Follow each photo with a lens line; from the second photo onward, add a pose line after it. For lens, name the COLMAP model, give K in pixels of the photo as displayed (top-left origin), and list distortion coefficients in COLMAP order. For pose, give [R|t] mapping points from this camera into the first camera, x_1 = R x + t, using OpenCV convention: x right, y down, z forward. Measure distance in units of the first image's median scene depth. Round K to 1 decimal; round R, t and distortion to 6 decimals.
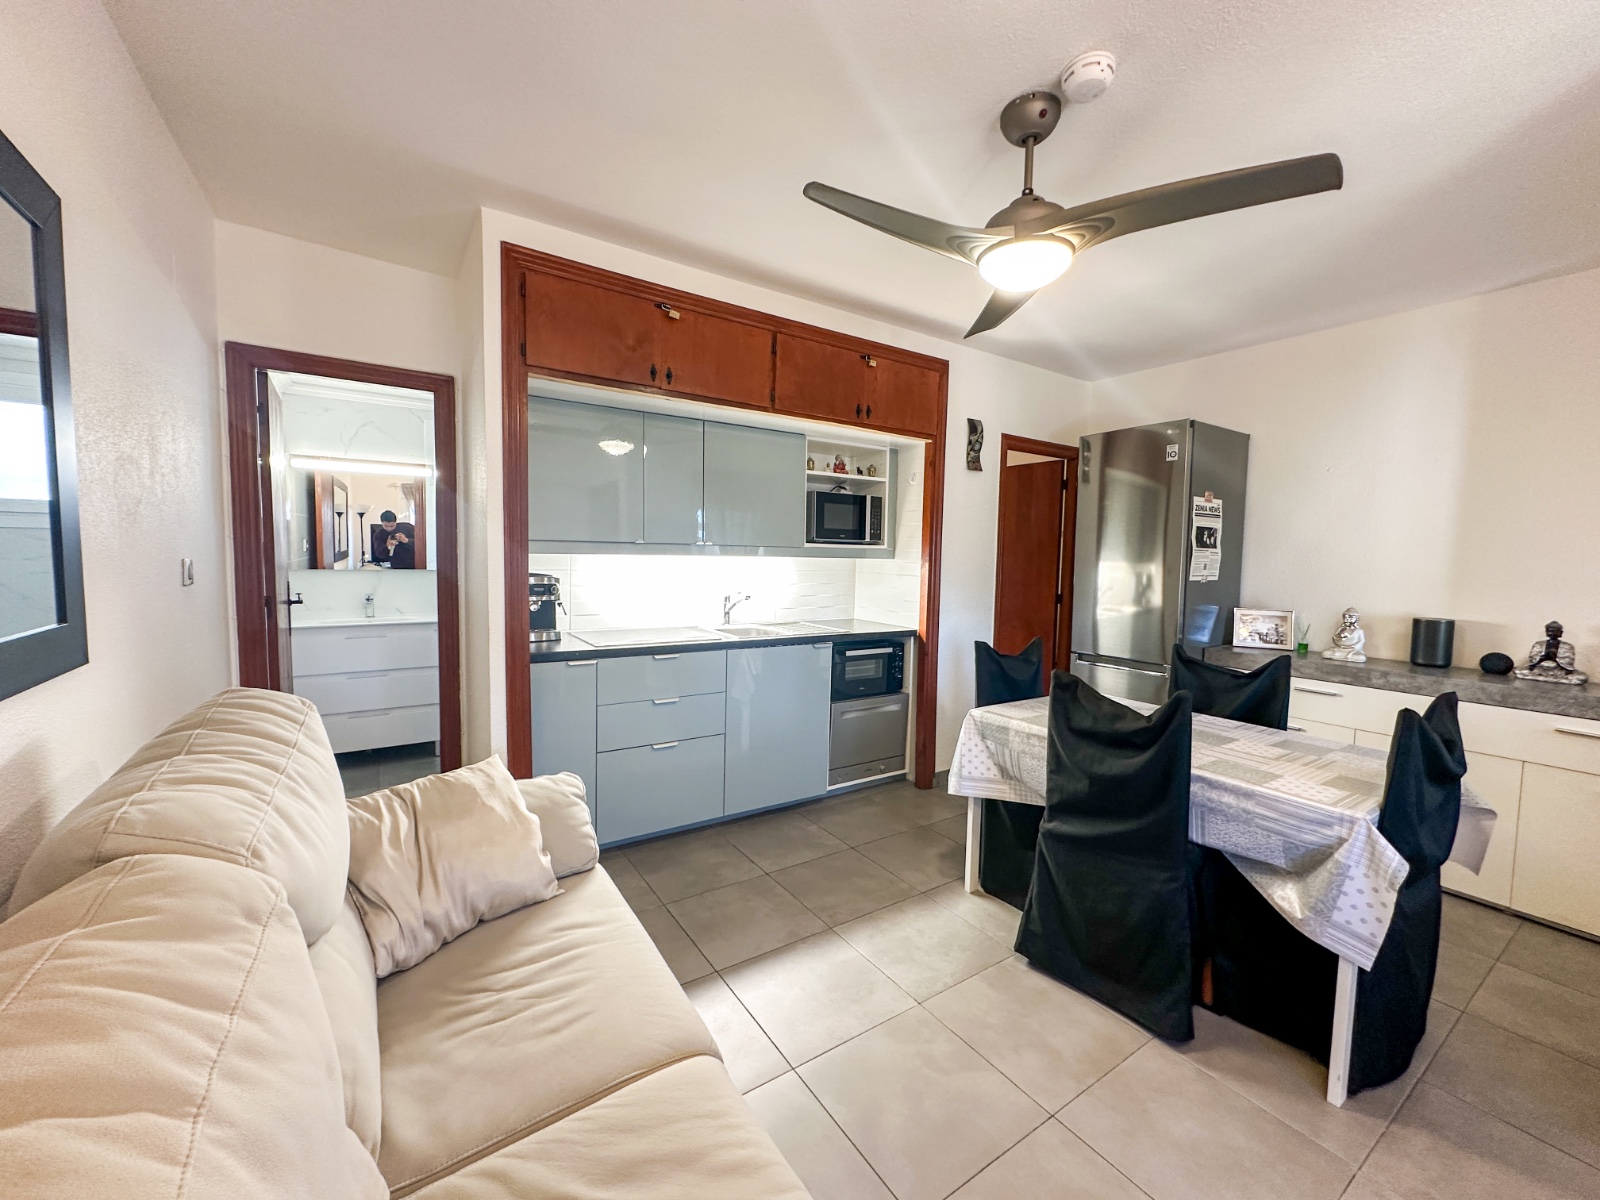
lens RADIAL K [[635.3, 0, 801.3], [0, 635.3, 596.9], [0, 0, 1]] dist [-0.000597, 0.000001]
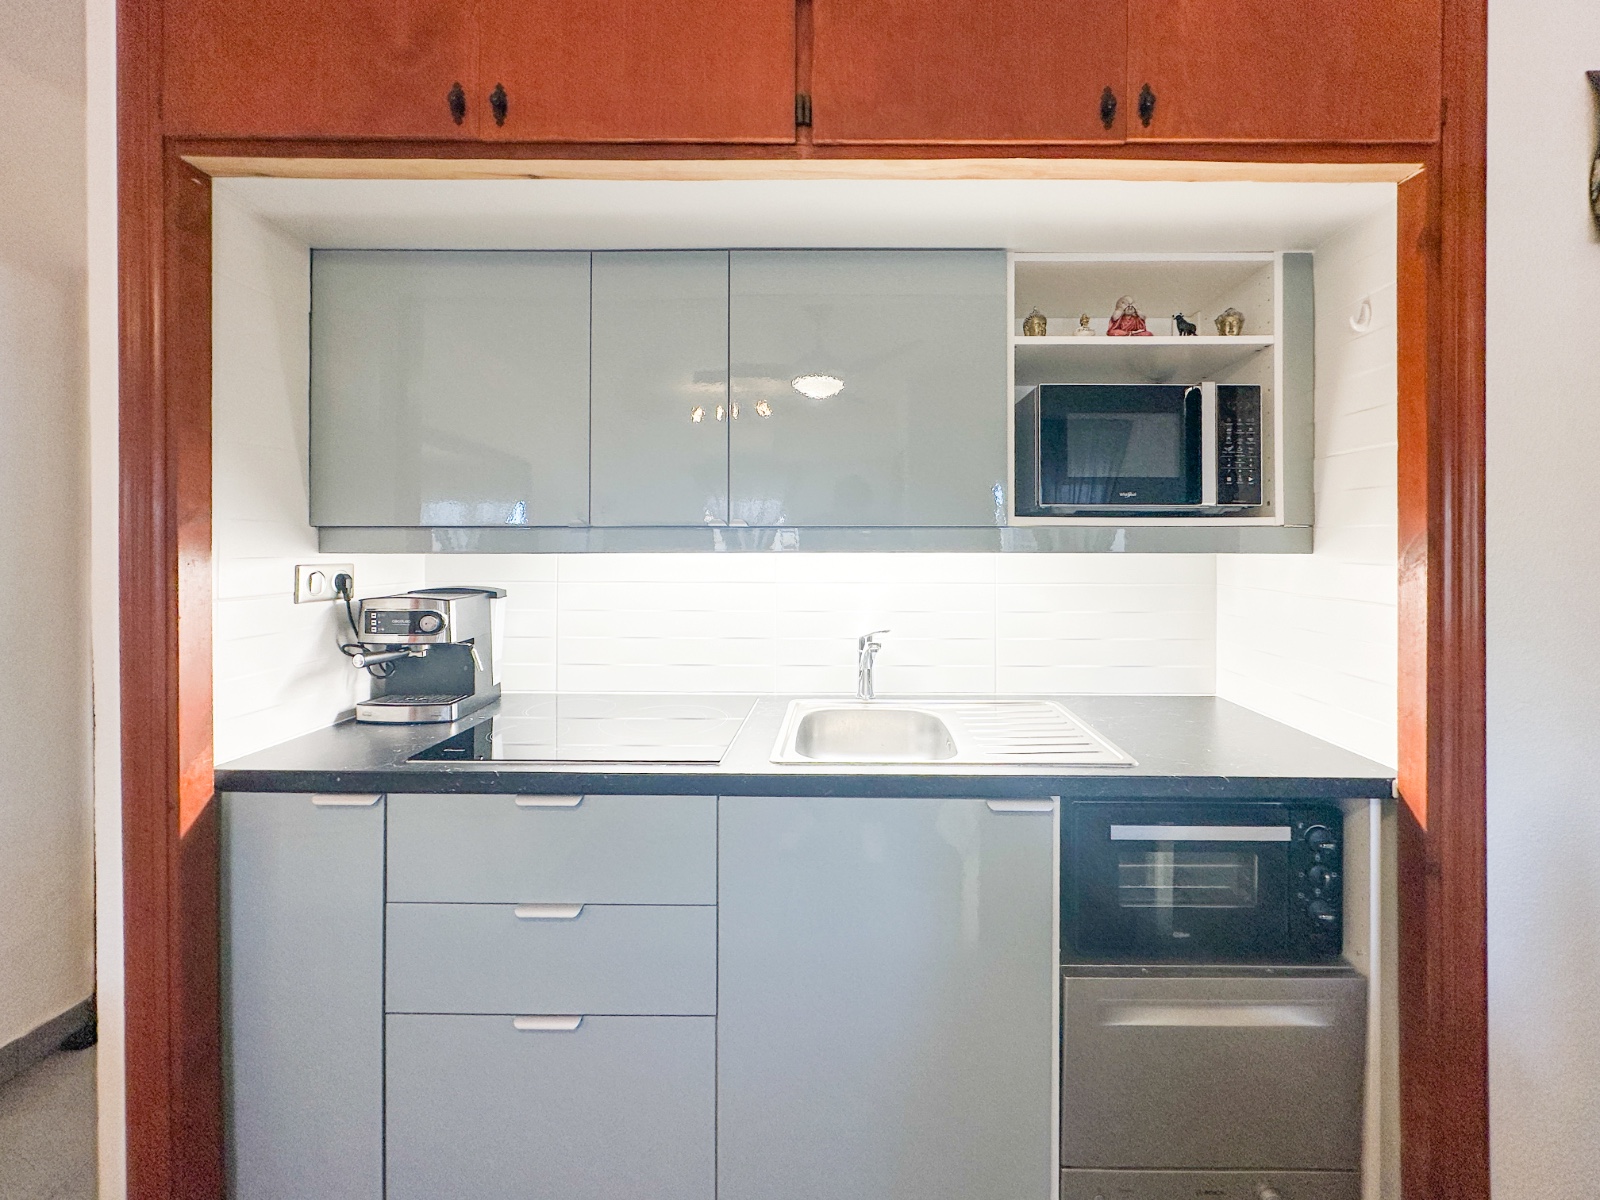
lens RADIAL K [[661.2, 0, 842.3], [0, 661.2, 543.2], [0, 0, 1]] dist [-0.000510, 0.000104]
pose [[0.830151, -0.021490, -0.557124, 0.163081], [-0.022625, 0.997135, -0.072175, -0.039524], [0.557079, 0.072521, 0.827287, 0.658732]]
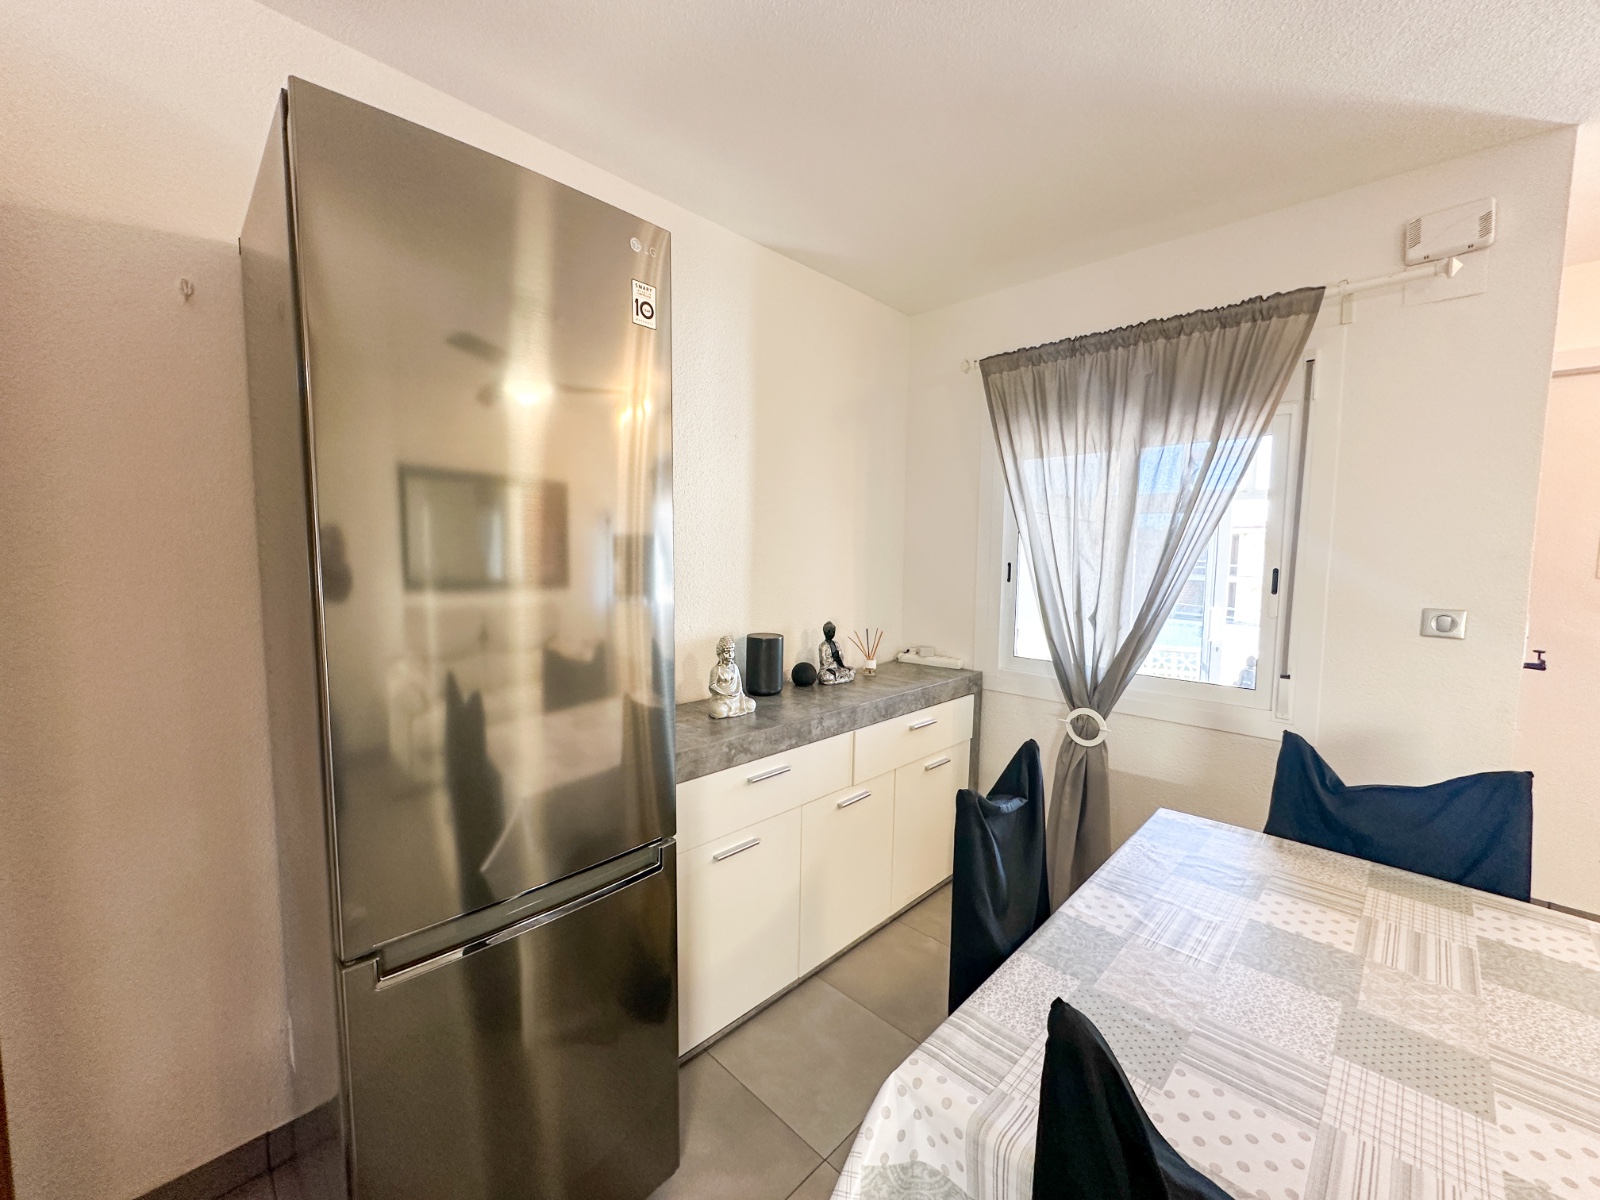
lens RADIAL K [[635.3, 0, 801.3], [0, 635.3, 596.9], [0, 0, 1]] dist [-0.000597, 0.000001]
pose [[-0.207461, -0.098392, 0.973283, 0.175639], [0.050227, 0.992545, 0.111046, -0.093520], [-0.976953, 0.071923, -0.200972, 1.005844]]
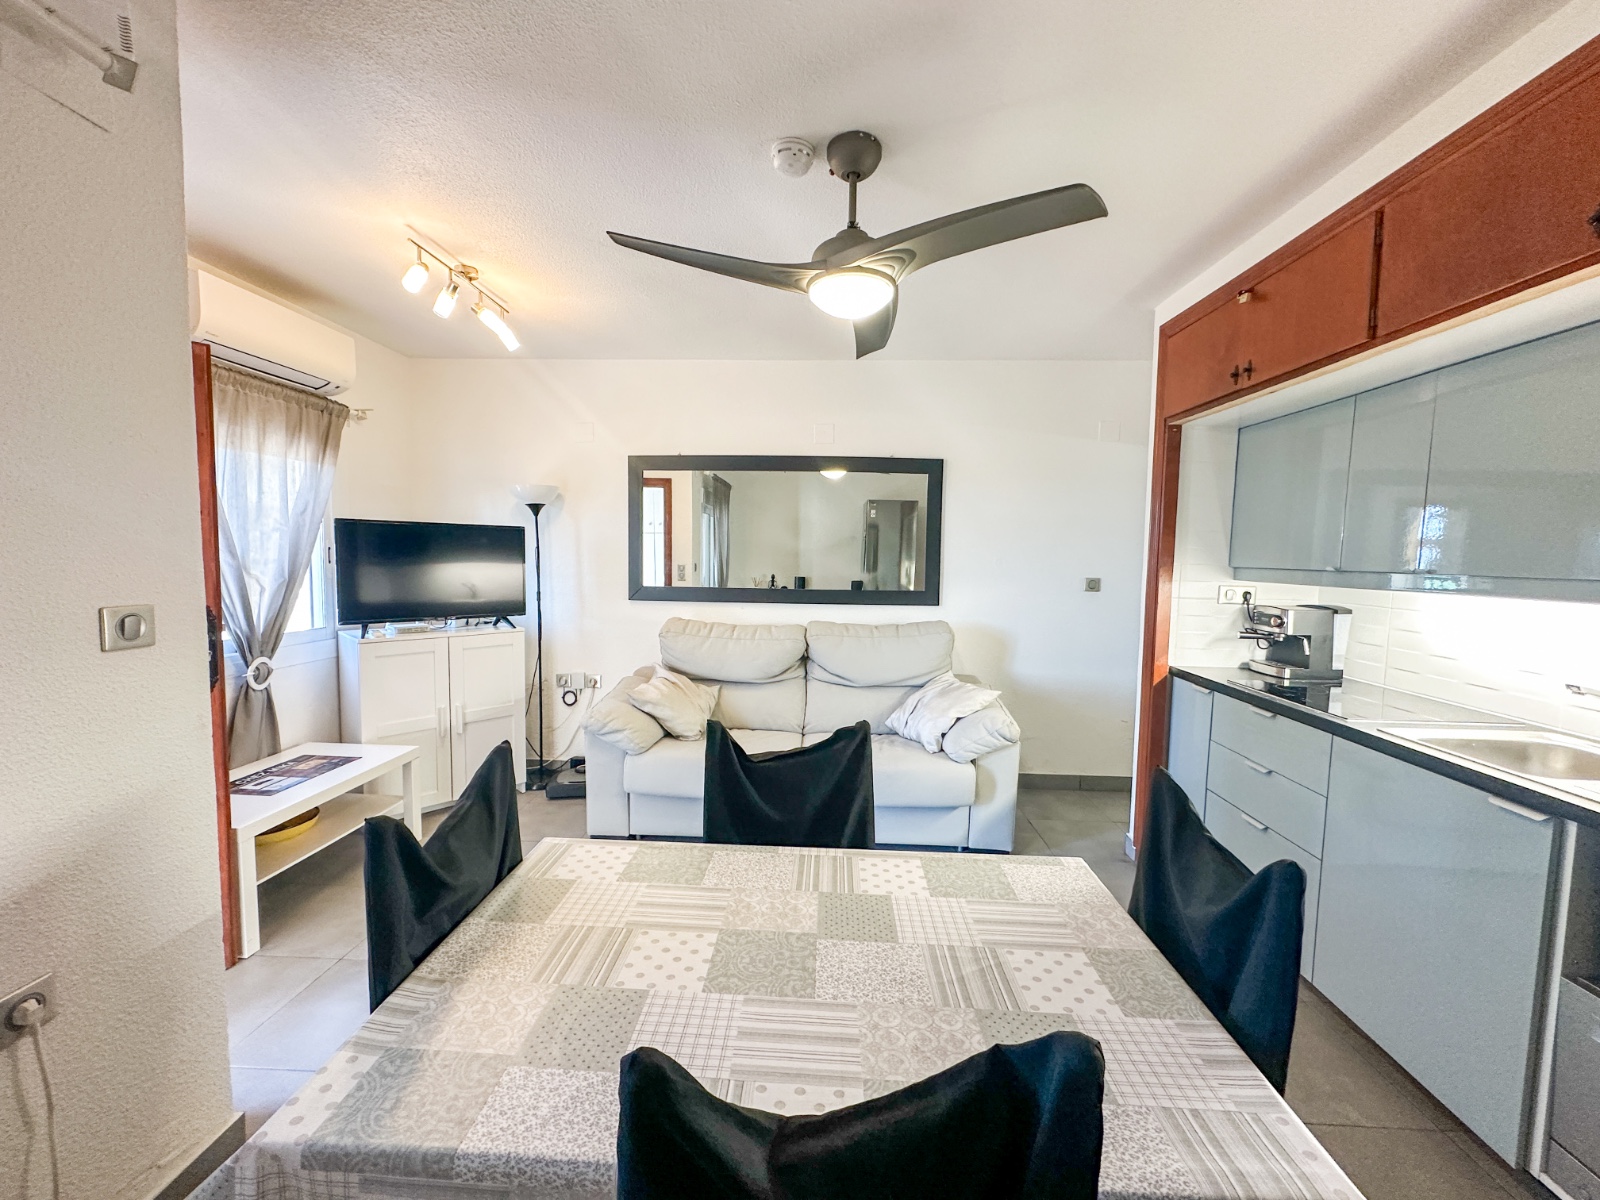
lens RADIAL K [[635.3, 0, 801.3], [0, 635.3, 596.9], [0, 0, 1]] dist [-0.000597, 0.000001]
pose [[-0.590414, 0.025091, -0.806710, 0.681404], [-0.086236, 0.991834, 0.093963, -0.066061], [0.802480, 0.125045, -0.583429, 0.871789]]
